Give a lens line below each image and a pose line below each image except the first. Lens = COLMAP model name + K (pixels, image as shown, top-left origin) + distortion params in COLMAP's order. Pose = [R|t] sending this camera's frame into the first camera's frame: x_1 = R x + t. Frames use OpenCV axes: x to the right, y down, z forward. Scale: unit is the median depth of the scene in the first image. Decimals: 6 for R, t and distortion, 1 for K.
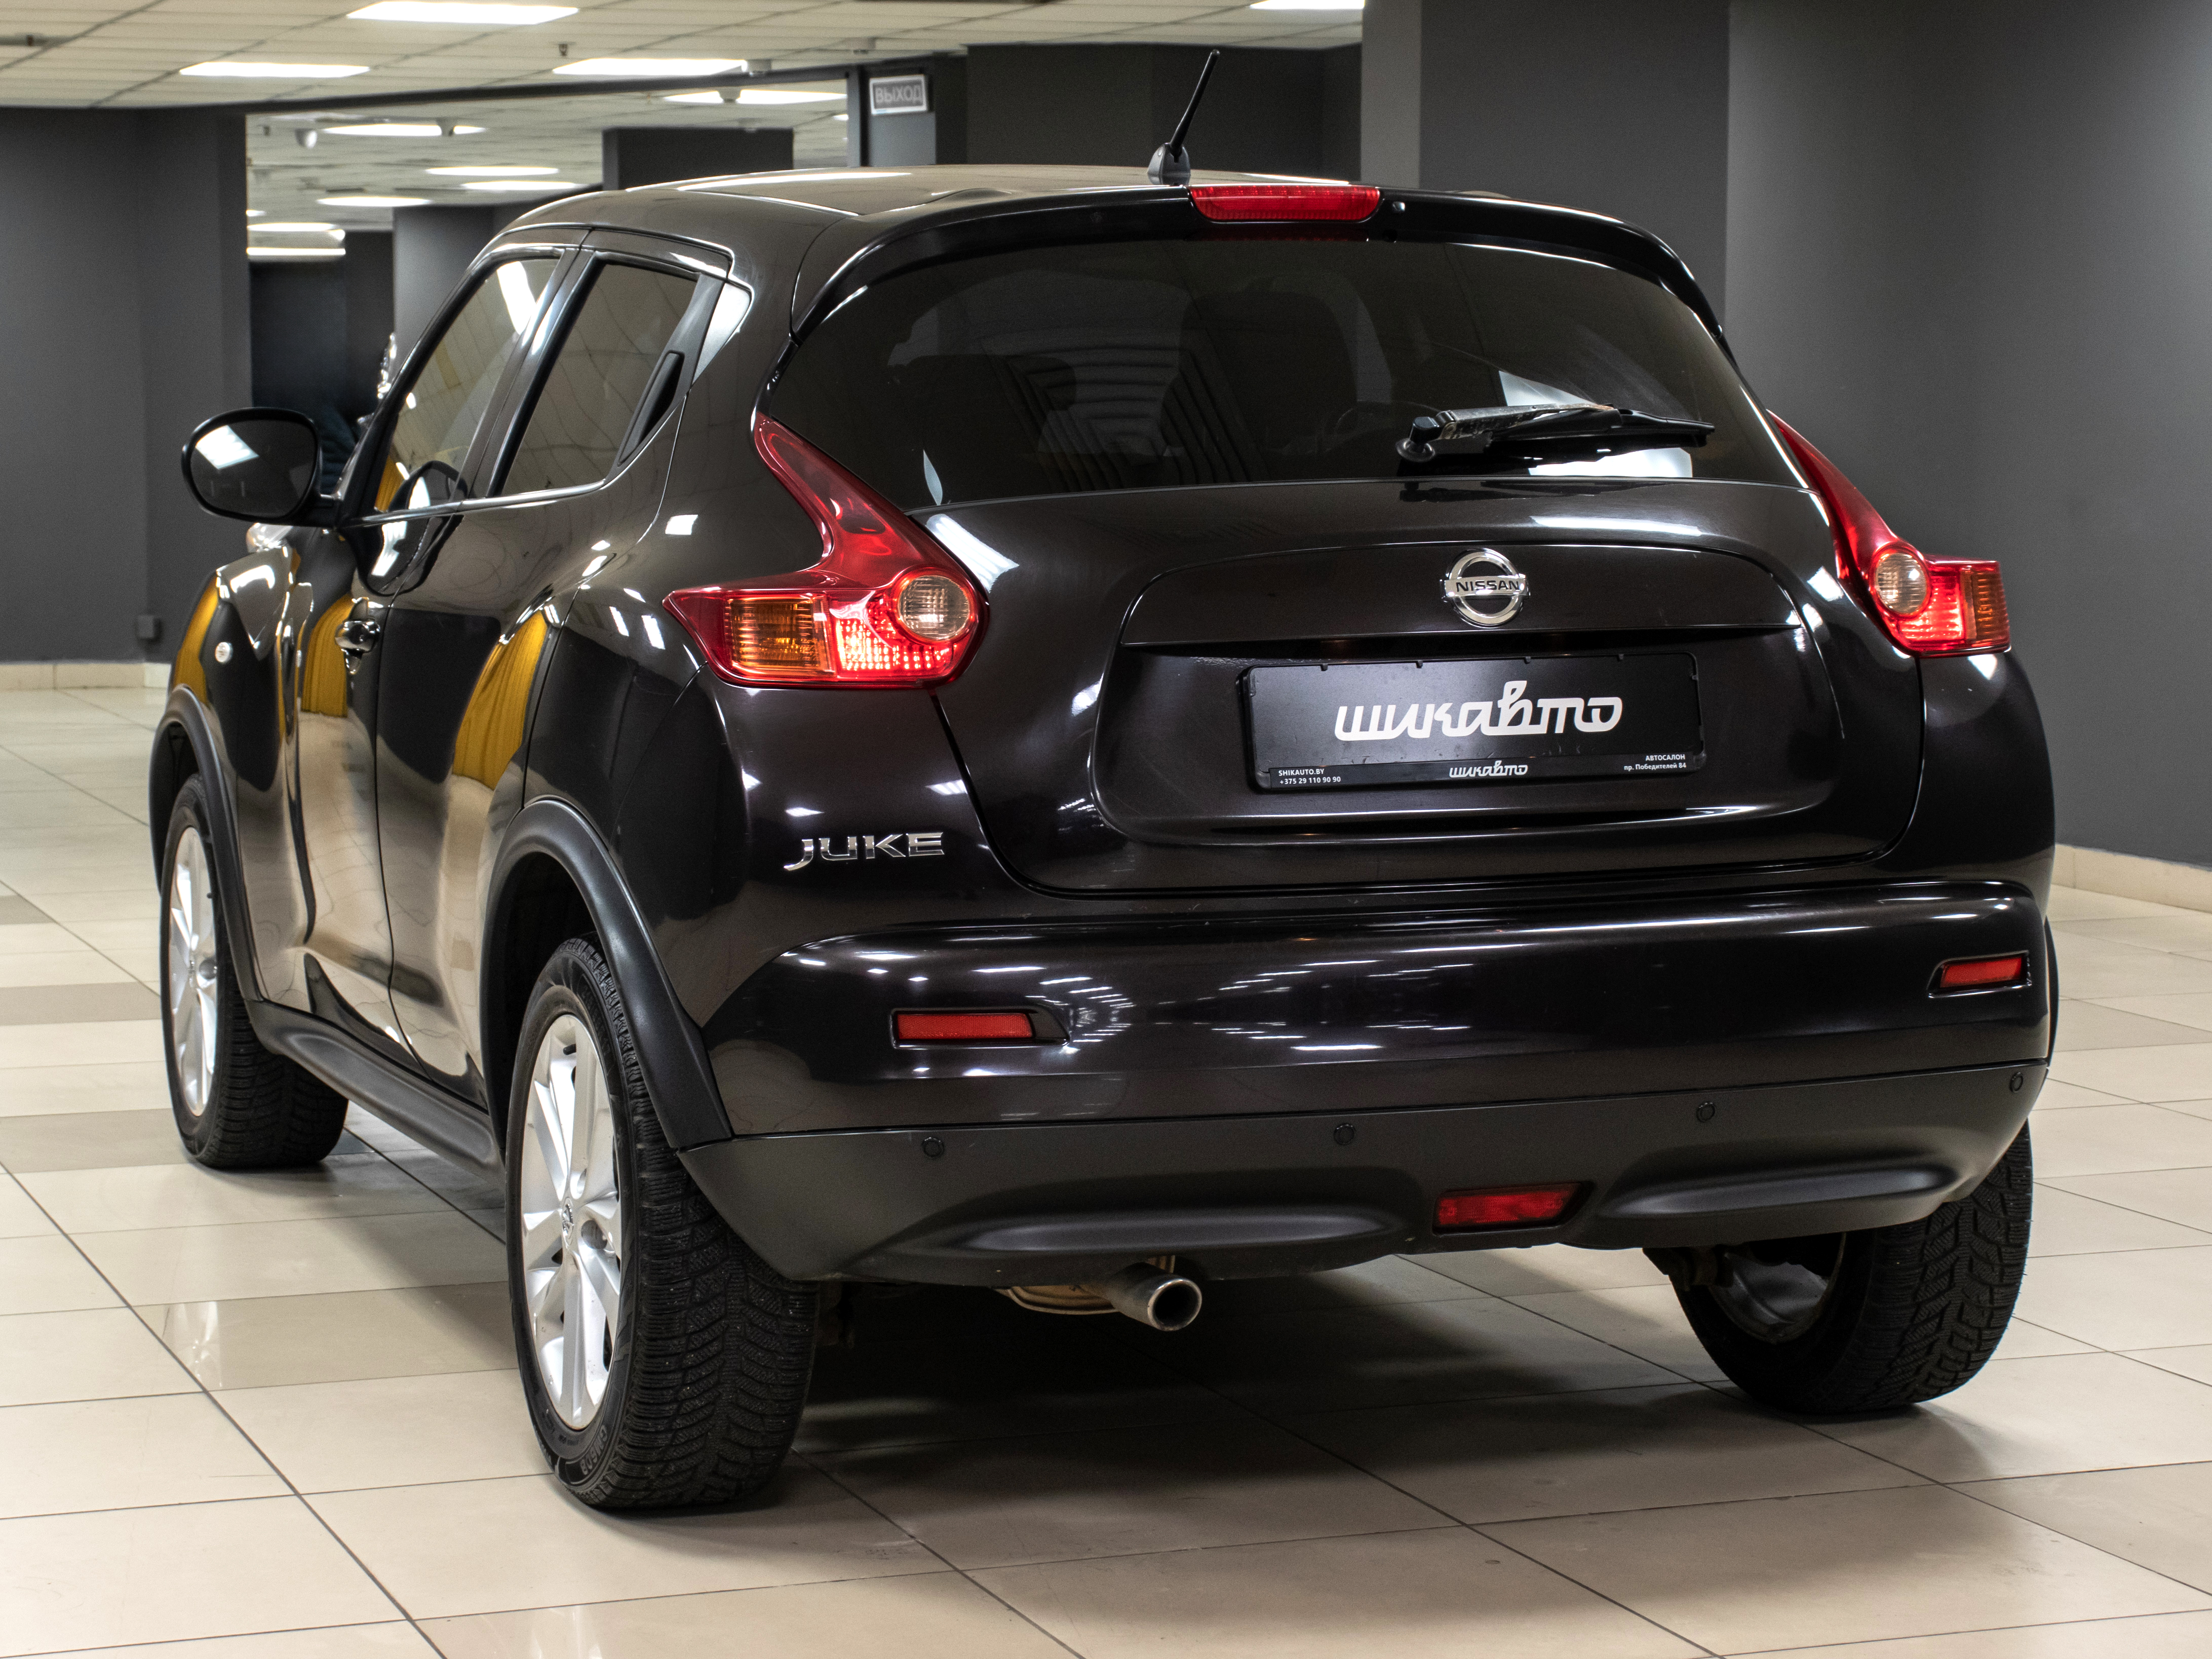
lens RADIAL K [[4864.2, 0, 1106.0], [0, 4864.2, 829.5], [0, 0, 1]] dist [0.102536, 0.339617]
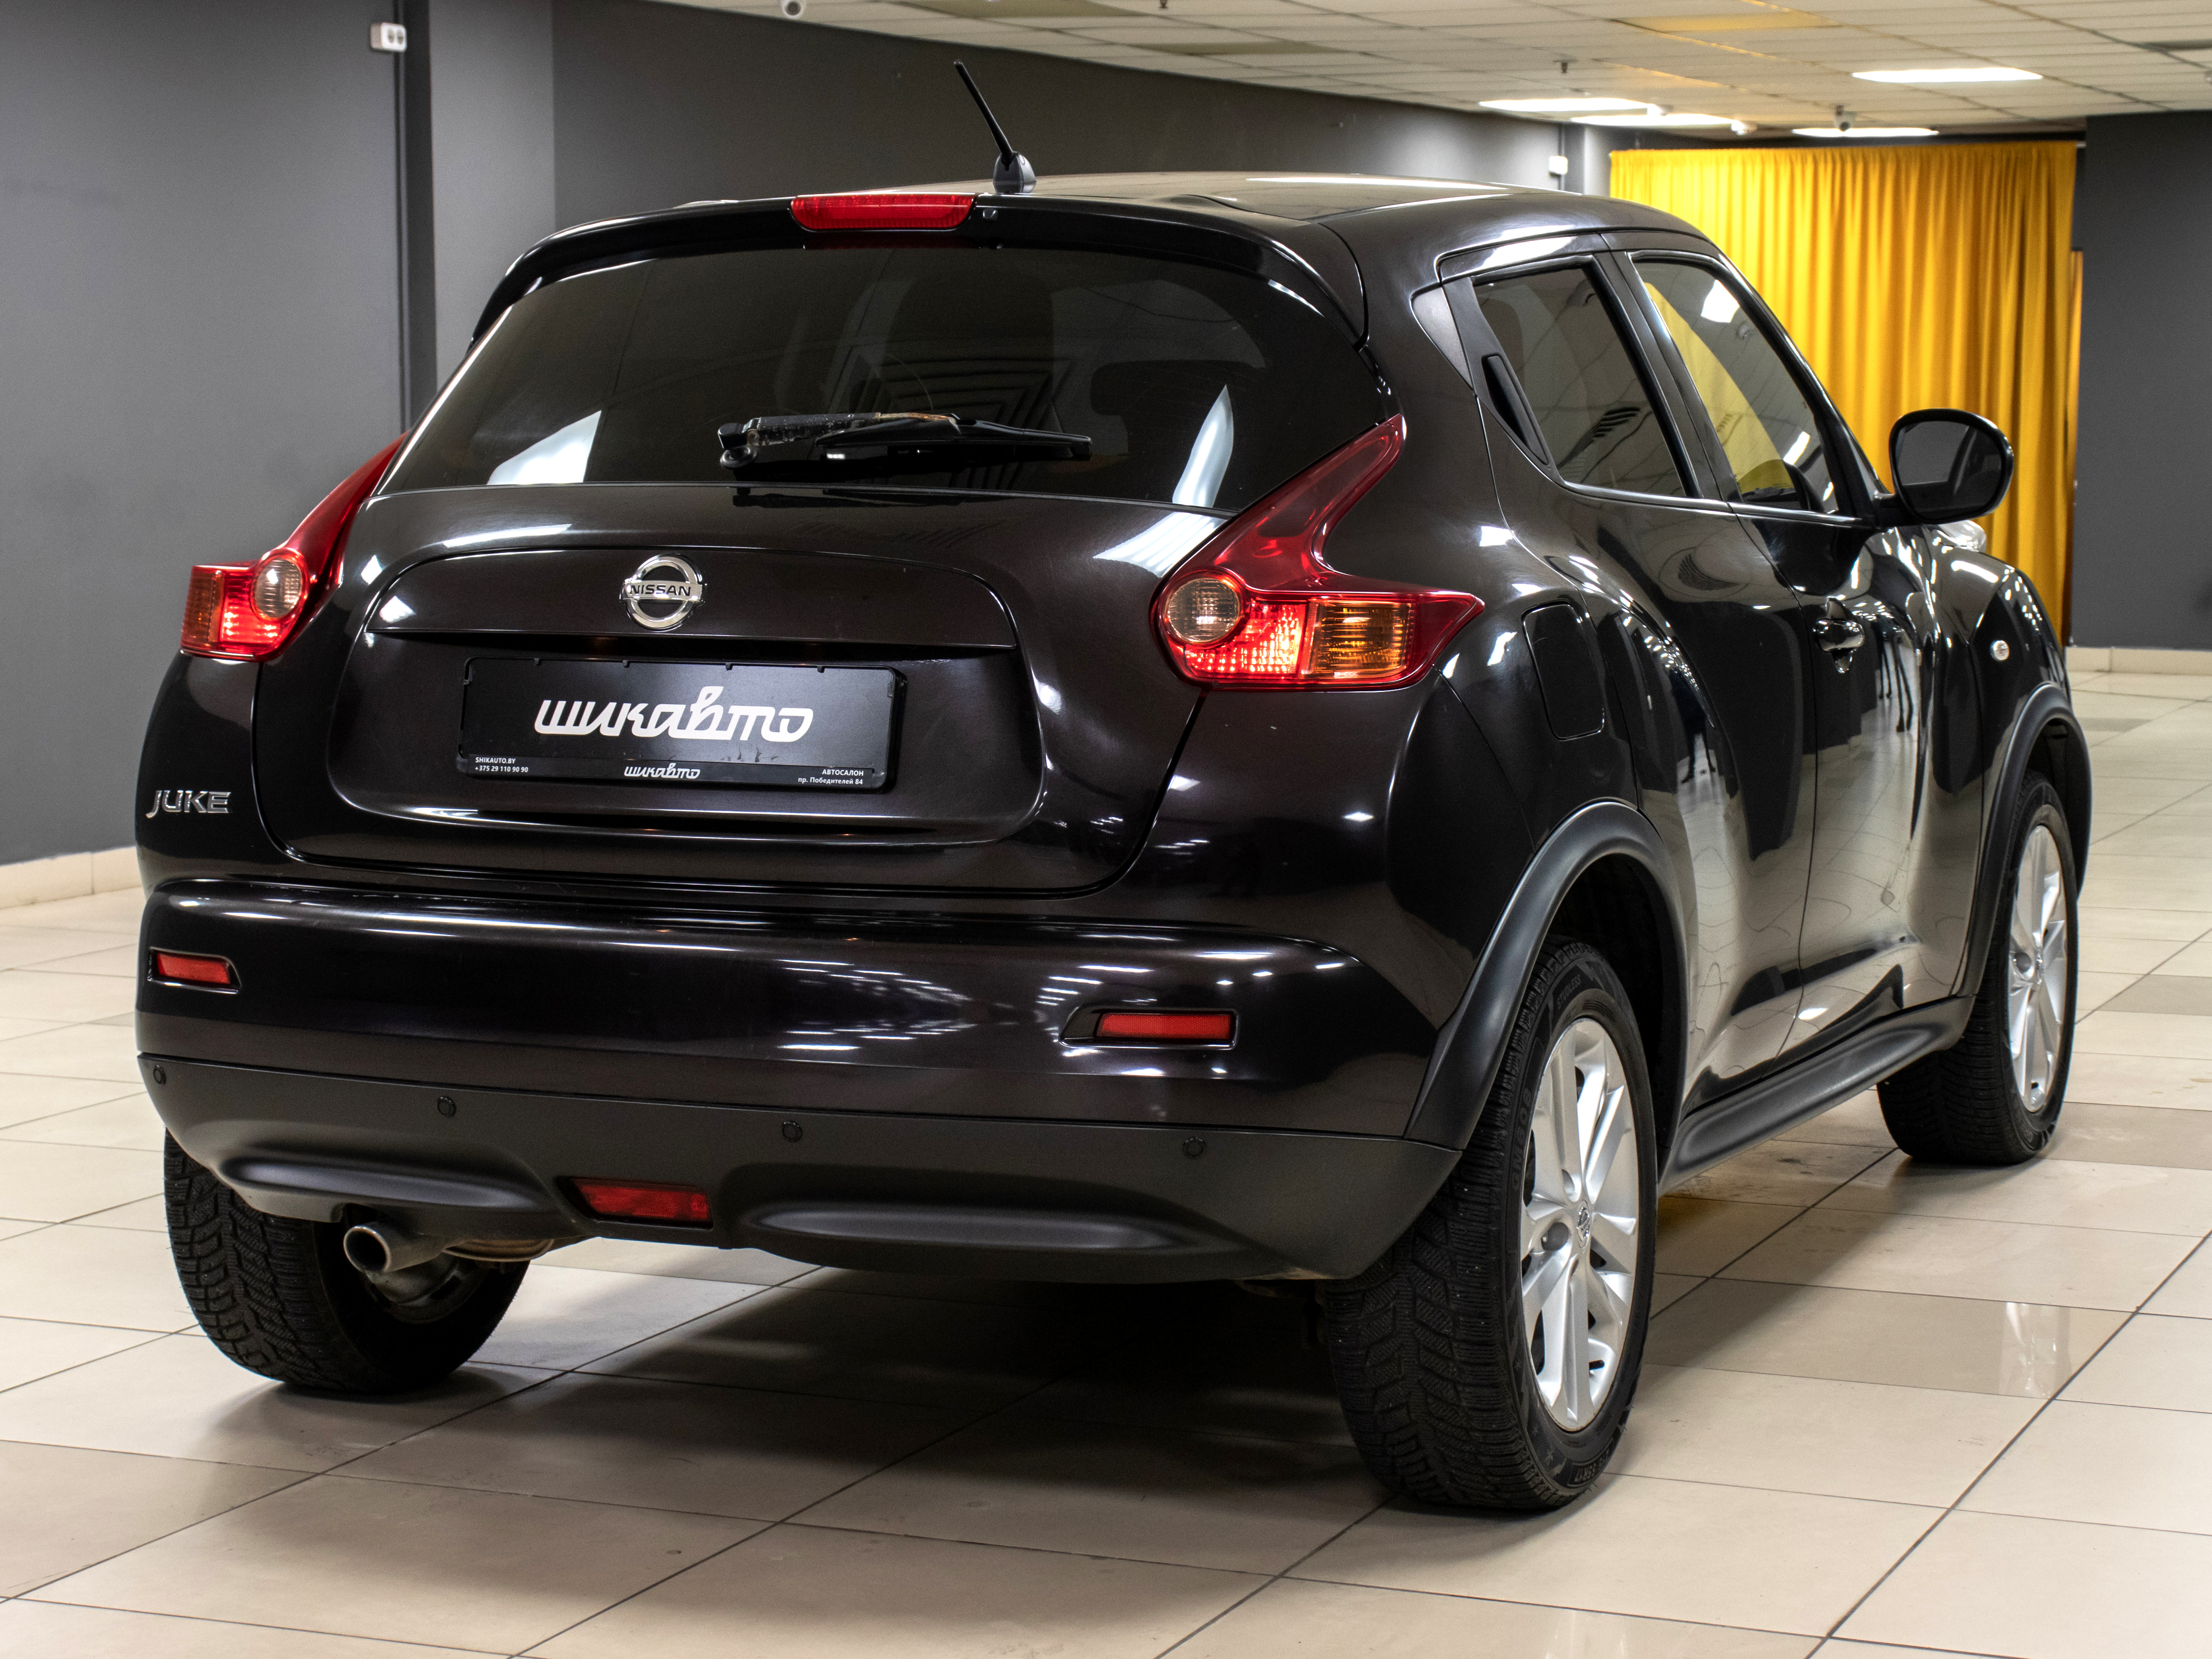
lens RADIAL K [[4864.0, 0, 1106.0], [0, 4864.0, 829.5], [0, 0, 1]] dist [0.102536, 0.339617]
pose [[0.734635, 0.073608, -0.674458, 0.827763], [-0.069536, 0.997031, 0.033072, -0.039949], [0.674890, 0.022603, 0.737572, 0.310935]]
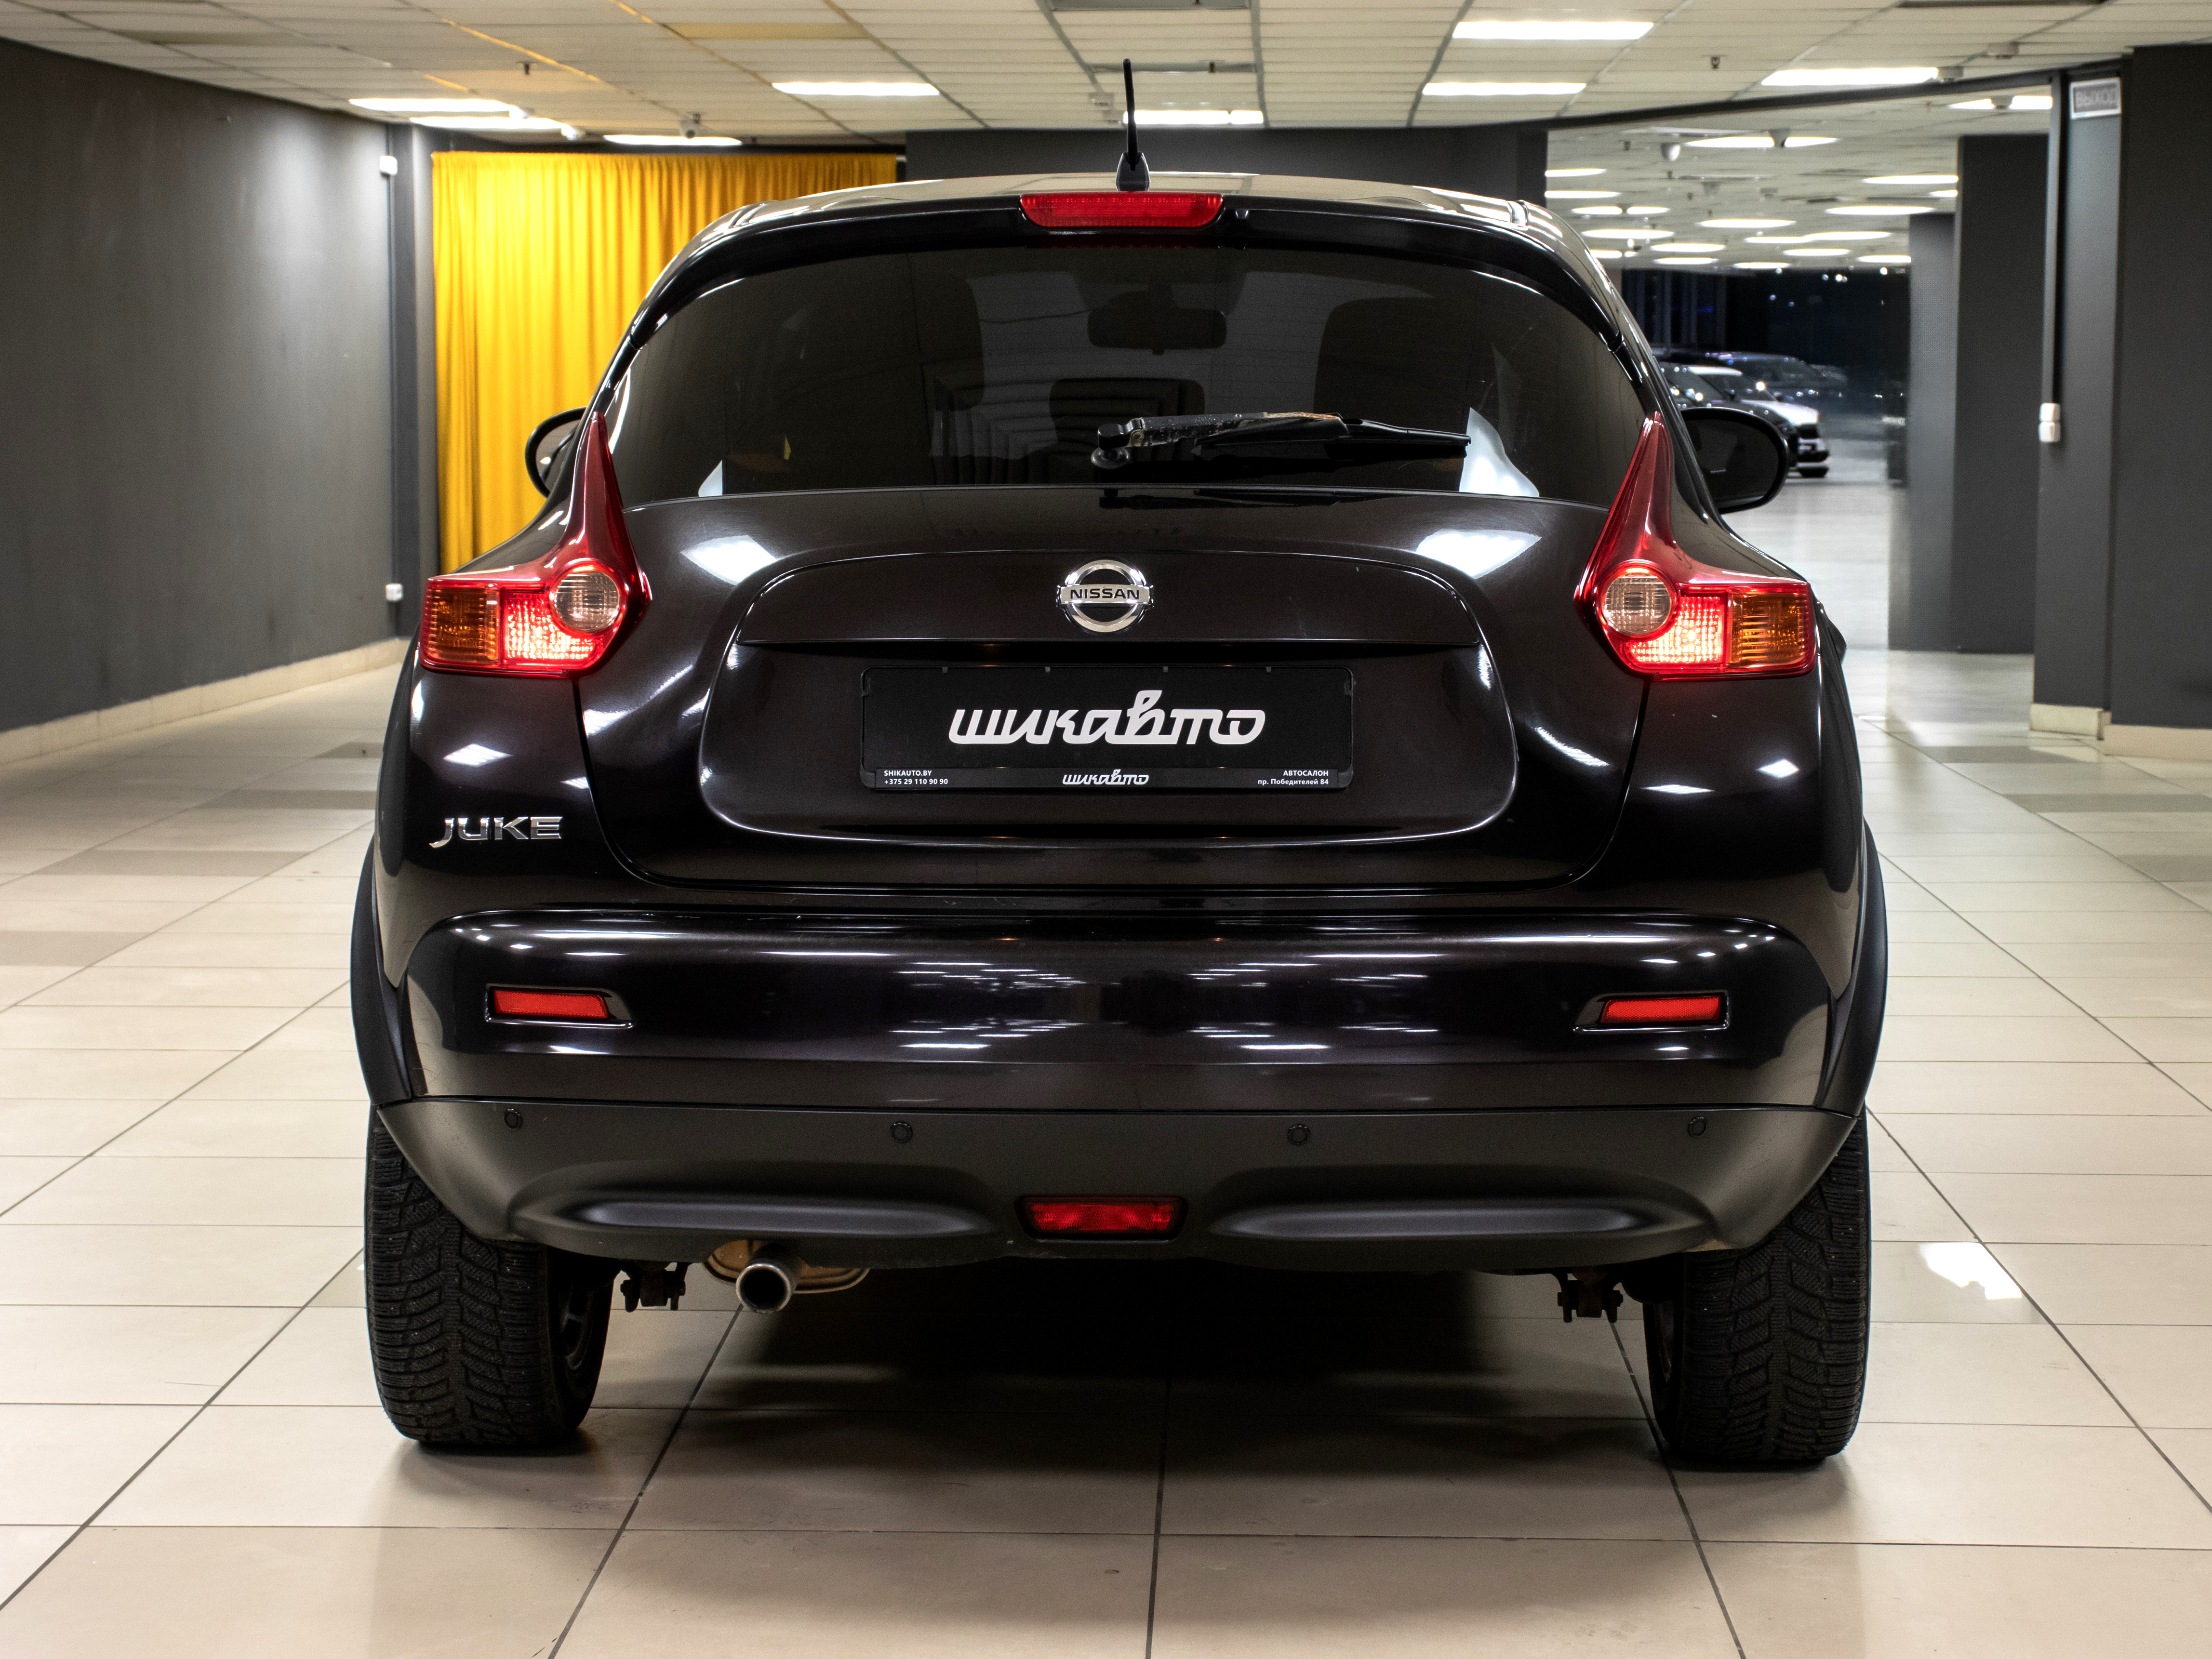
lens RADIAL K [[4787.4, 0, 1202.4], [0, 4787.4, 828.7], [0, 0, 1]] dist [0.102827, 0.749421]
pose [[0.932943, 0.043411, -0.357398, 0.445689], [-0.041709, 0.999052, 0.012474, -0.014886], [0.357601, 0.003269, 0.933869, 0.089198]]
